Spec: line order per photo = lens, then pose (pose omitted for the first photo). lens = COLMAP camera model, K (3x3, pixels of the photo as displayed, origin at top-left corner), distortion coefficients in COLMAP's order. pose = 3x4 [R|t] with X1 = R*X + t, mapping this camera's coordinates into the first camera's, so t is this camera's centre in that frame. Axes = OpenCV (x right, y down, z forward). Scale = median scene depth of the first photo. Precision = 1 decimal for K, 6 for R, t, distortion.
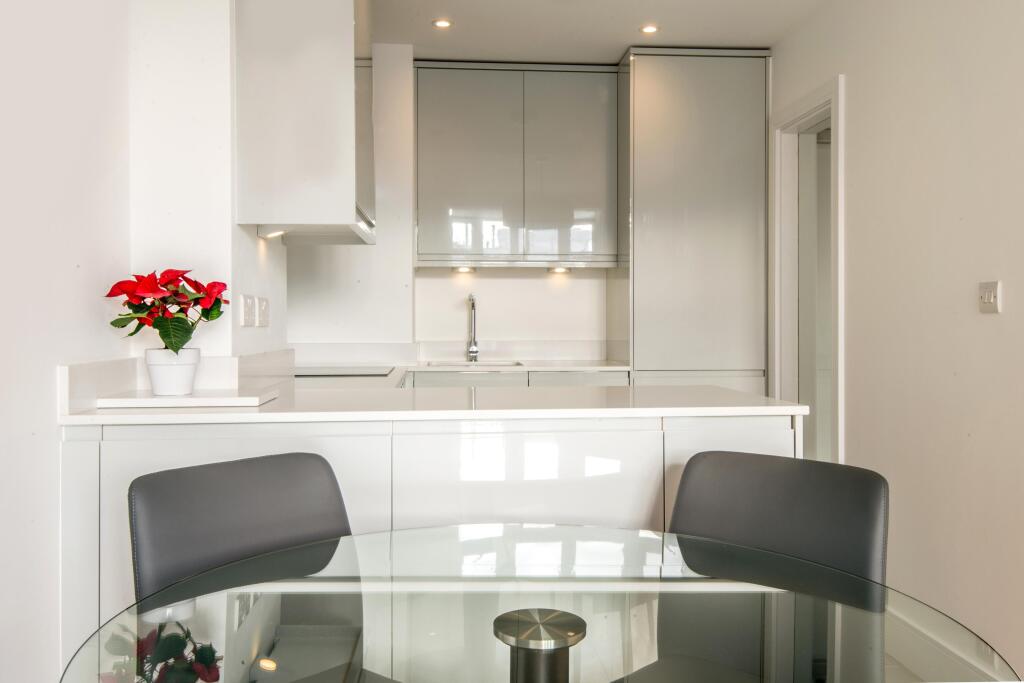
lens RADIAL K [[881.3, 0, 511.2], [0, 881.3, 337.7], [0, 0, 1]] dist [-0.020590, -0.006460]
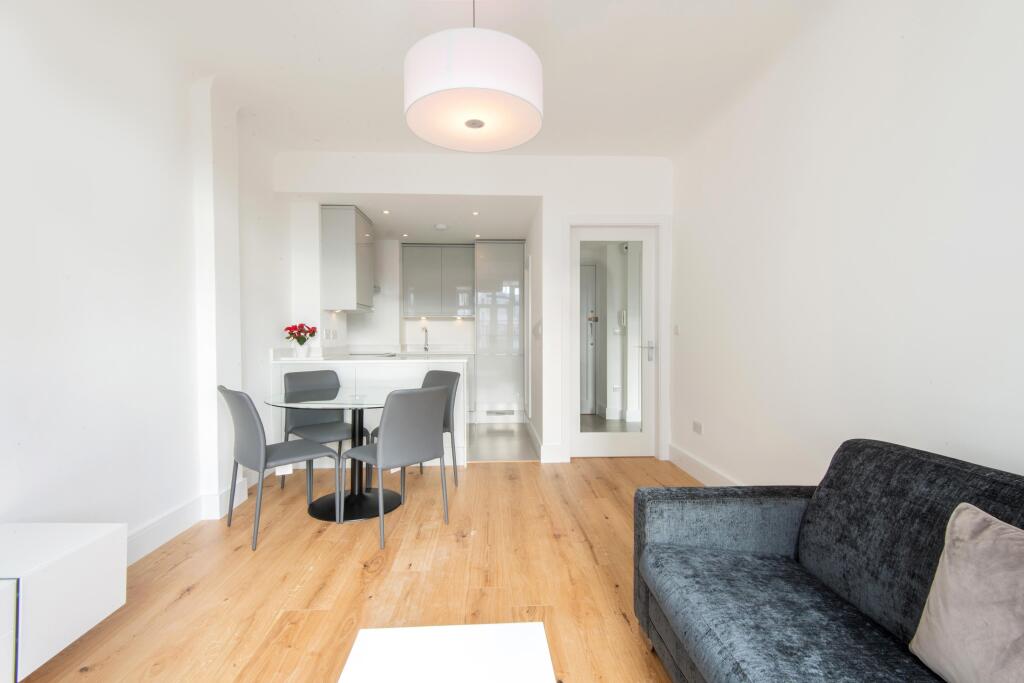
lens RADIAL K [[469.3, 0, 511.5], [0, 469.3, 341.9], [0, 0, 1]] dist [0.001090, 0.000035]
pose [[0.998848, -0.007919, -0.047332, 0.606779], [0.007566, 0.999942, -0.007638, 0.022673], [0.047390, 0.007271, 0.998850, -0.969242]]
